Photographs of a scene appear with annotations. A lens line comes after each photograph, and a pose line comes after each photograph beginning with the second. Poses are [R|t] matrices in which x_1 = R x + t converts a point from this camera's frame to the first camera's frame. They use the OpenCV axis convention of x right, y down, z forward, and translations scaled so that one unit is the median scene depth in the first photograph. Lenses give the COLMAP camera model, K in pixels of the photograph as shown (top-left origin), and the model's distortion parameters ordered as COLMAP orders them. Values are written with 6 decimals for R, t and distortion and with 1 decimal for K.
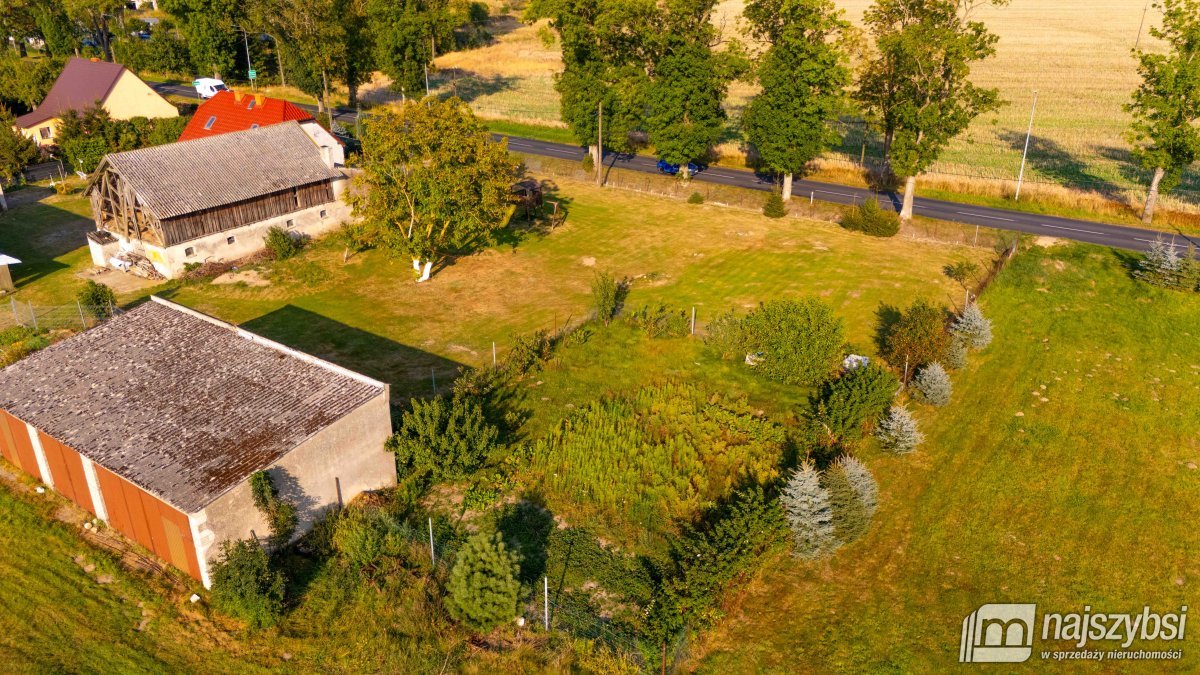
lens RADIAL K [[871.4, 0, 600.0], [0, 871.4, 337.5], [0, 0, 1]] dist [0.062474, -0.061462]
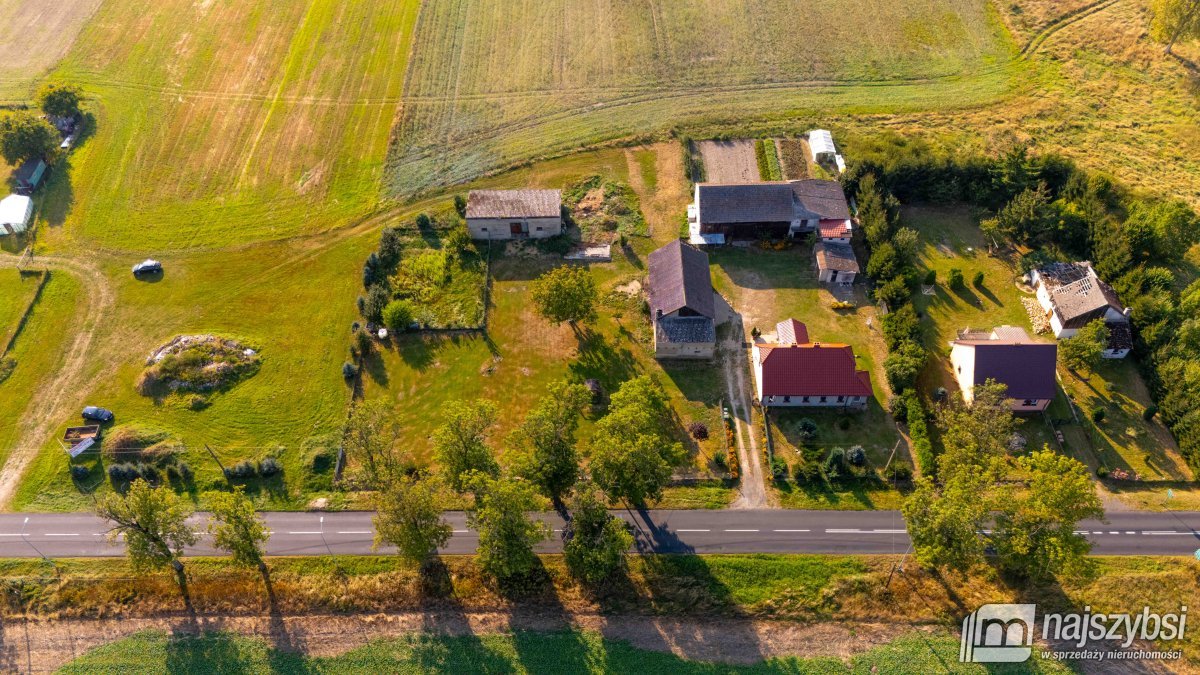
lens RADIAL K [[874.9, 0, 600.2], [0, 874.9, 346.2], [0, 0, 1]] dist [0.072778, -0.076229]
pose [[-0.821767, 0.439877, -0.362227, 0.613141], [-0.217160, 0.345952, 0.912775, -2.198391], [0.526822, 0.828749, -0.188768, 1.538286]]
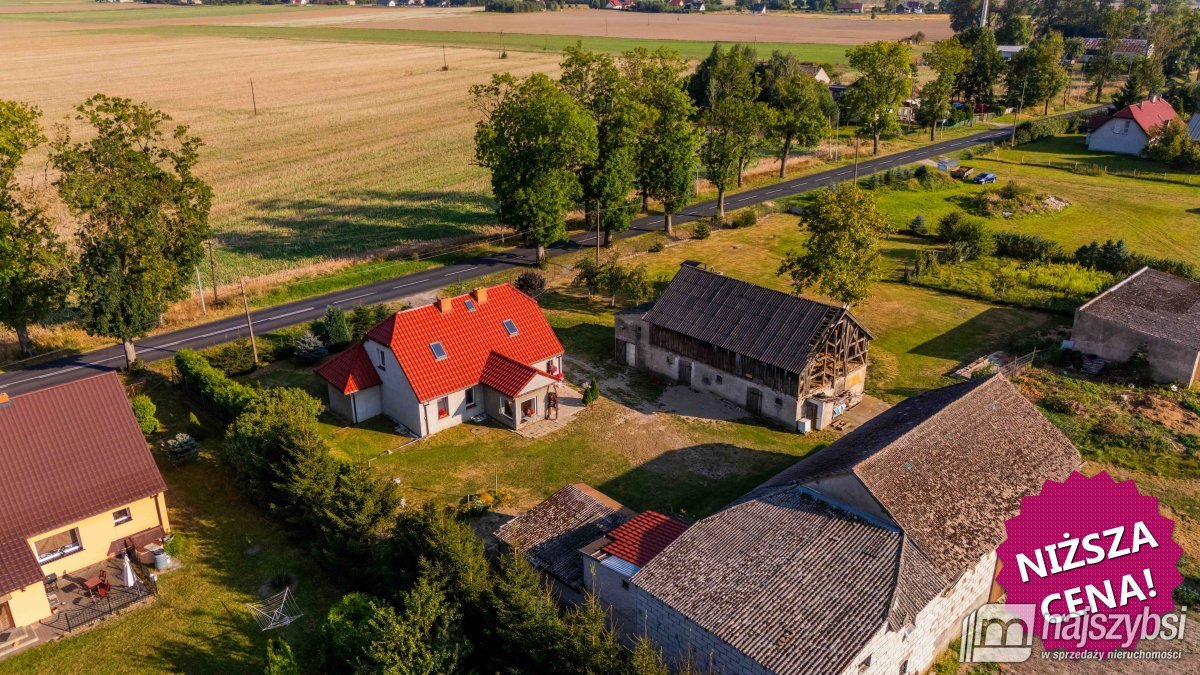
lens RADIAL K [[874.9, 0, 600.2], [0, 874.9, 346.2], [0, 0, 1]] dist [0.072778, -0.076229]
pose [[0.206348, -0.371019, 0.905409, -1.548633], [0.401661, 0.875886, 0.267380, -0.549168], [-0.892238, 0.308495, 0.329762, 0.893143]]
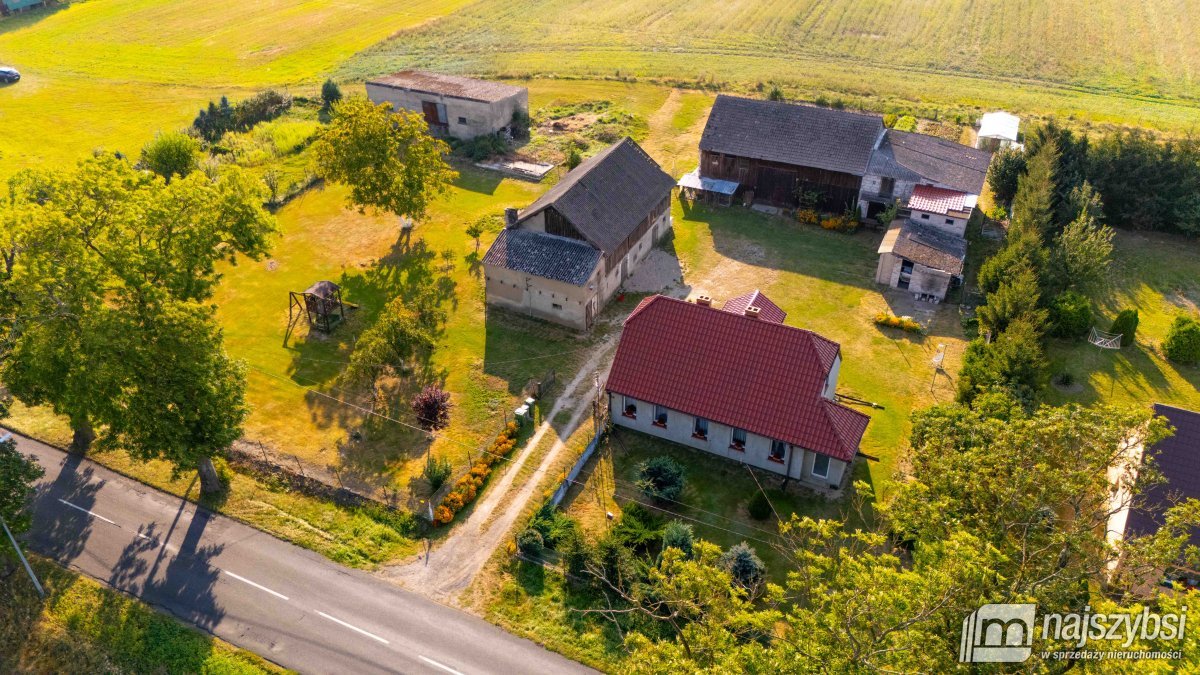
lens RADIAL K [[874.9, 0, 600.2], [0, 874.9, 346.2], [0, 0, 1]] dist [0.072778, -0.076229]
pose [[-0.986062, 0.098045, -0.134422, -0.294146], [-0.064353, 0.520292, 0.851560, -1.141621], [0.153430, 0.848341, -0.506731, 1.883280]]
